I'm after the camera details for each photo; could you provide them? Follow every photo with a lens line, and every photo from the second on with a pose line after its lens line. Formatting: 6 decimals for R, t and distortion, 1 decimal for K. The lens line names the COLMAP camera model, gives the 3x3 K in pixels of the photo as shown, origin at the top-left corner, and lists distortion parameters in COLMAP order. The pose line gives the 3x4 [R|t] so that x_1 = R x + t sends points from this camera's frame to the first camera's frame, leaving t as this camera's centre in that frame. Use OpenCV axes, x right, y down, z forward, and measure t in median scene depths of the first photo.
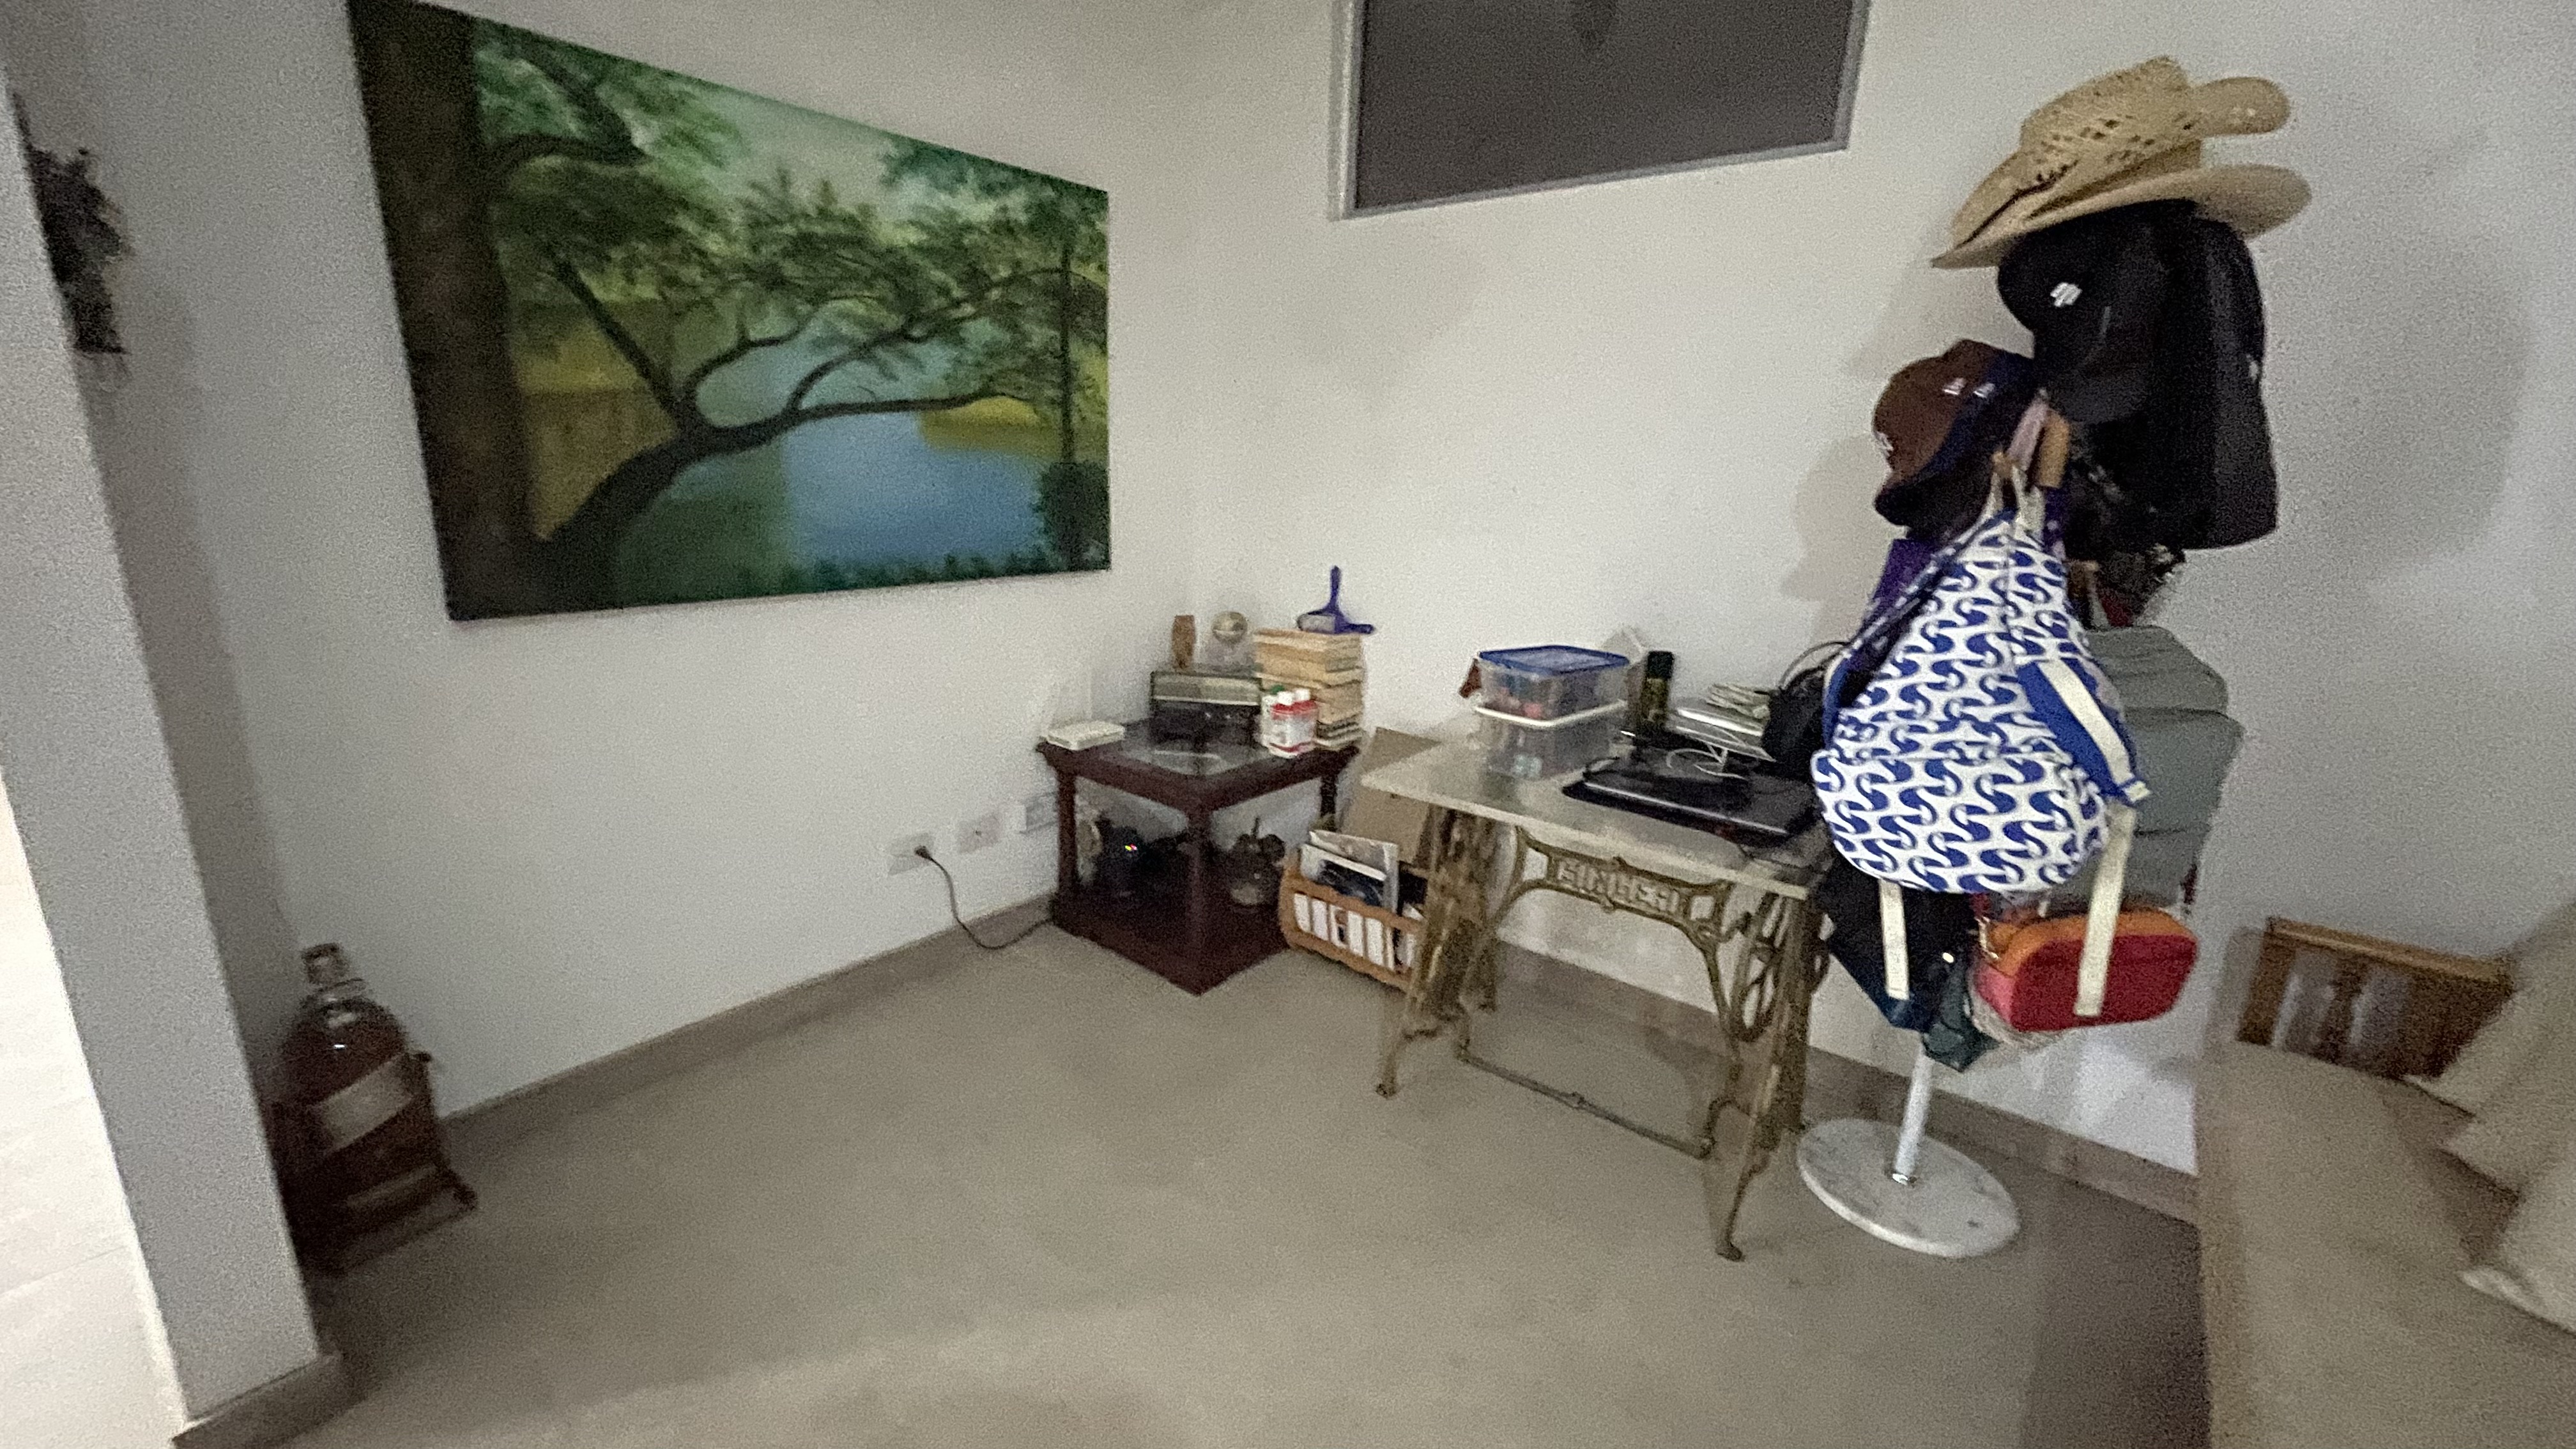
lens RADIAL K [[1041.6, 0, 1280.8], [0, 1041.6, 723.5], [0, 0, 1]] dist [-0.002006, 0.000195]
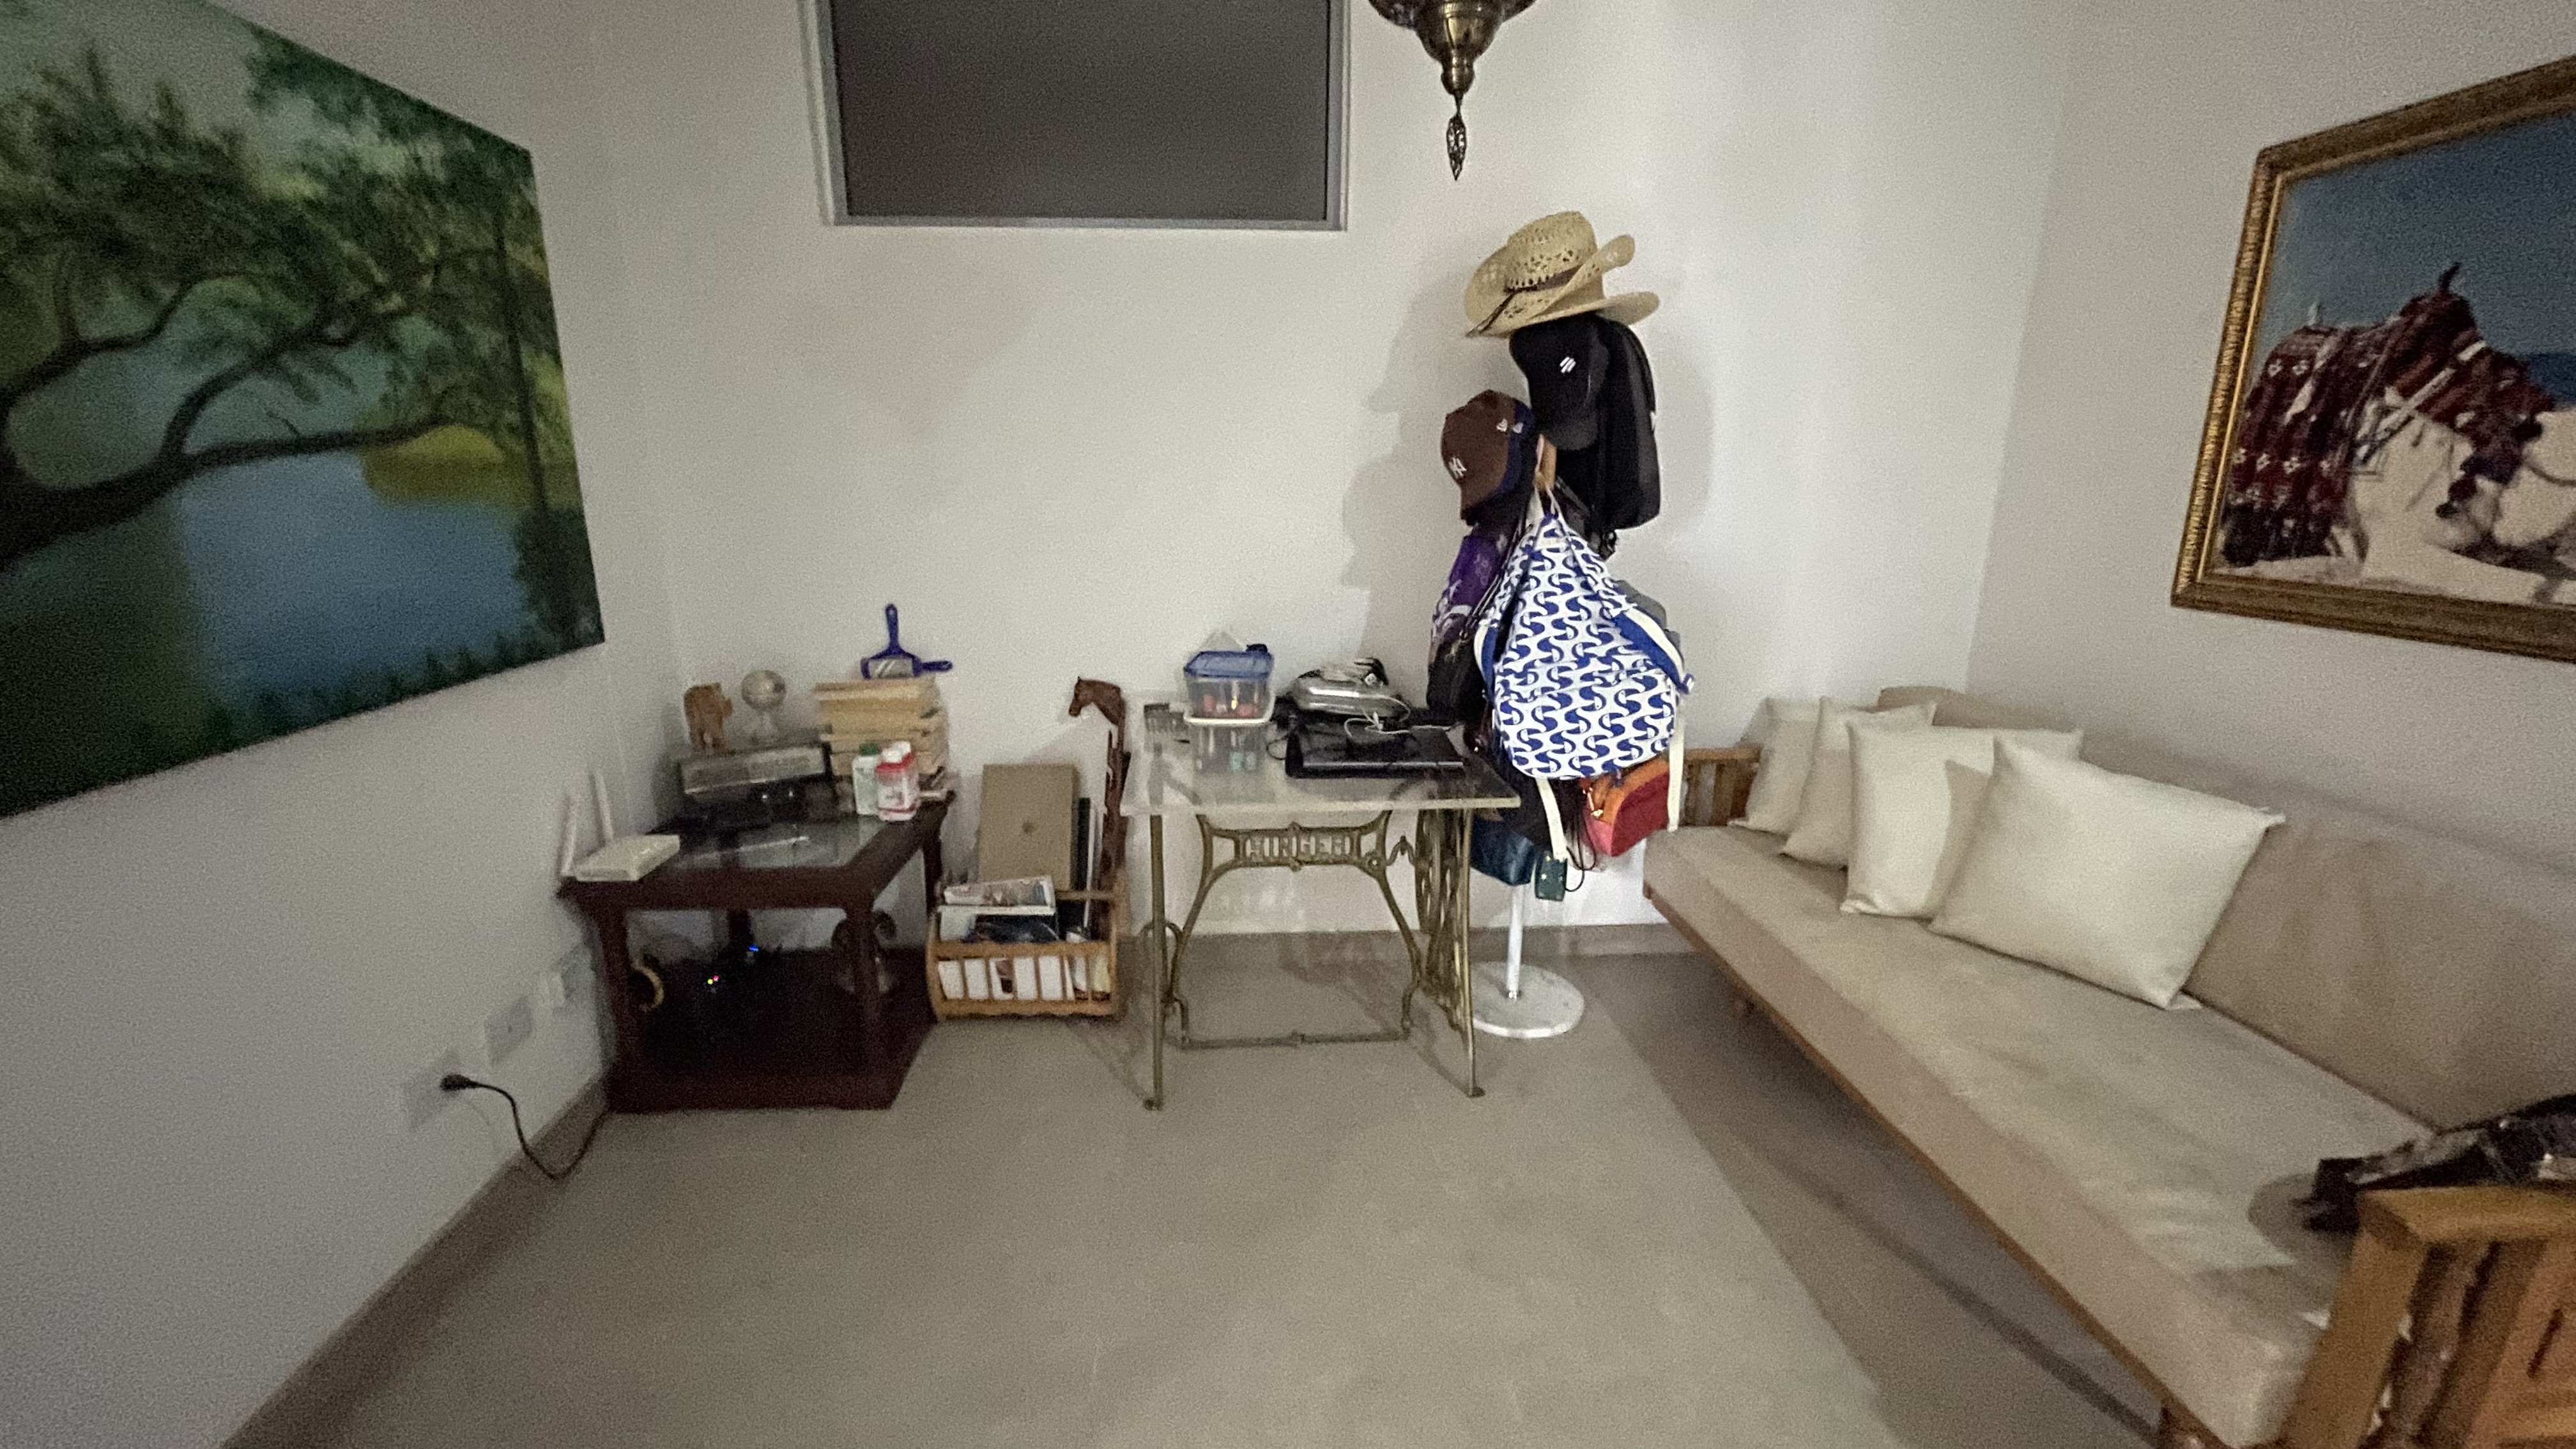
lens RADIAL K [[1041.6, 0, 1278.0], [0, 1041.6, 723.6], [0, 0, 1]] dist [-0.002006, 0.000195]
pose [[0.732126, -0.191695, 0.653639, -0.396097], [0.190158, 0.978952, 0.074109, -0.064636], [-0.654088, 0.070038, 0.753169, 0.119671]]
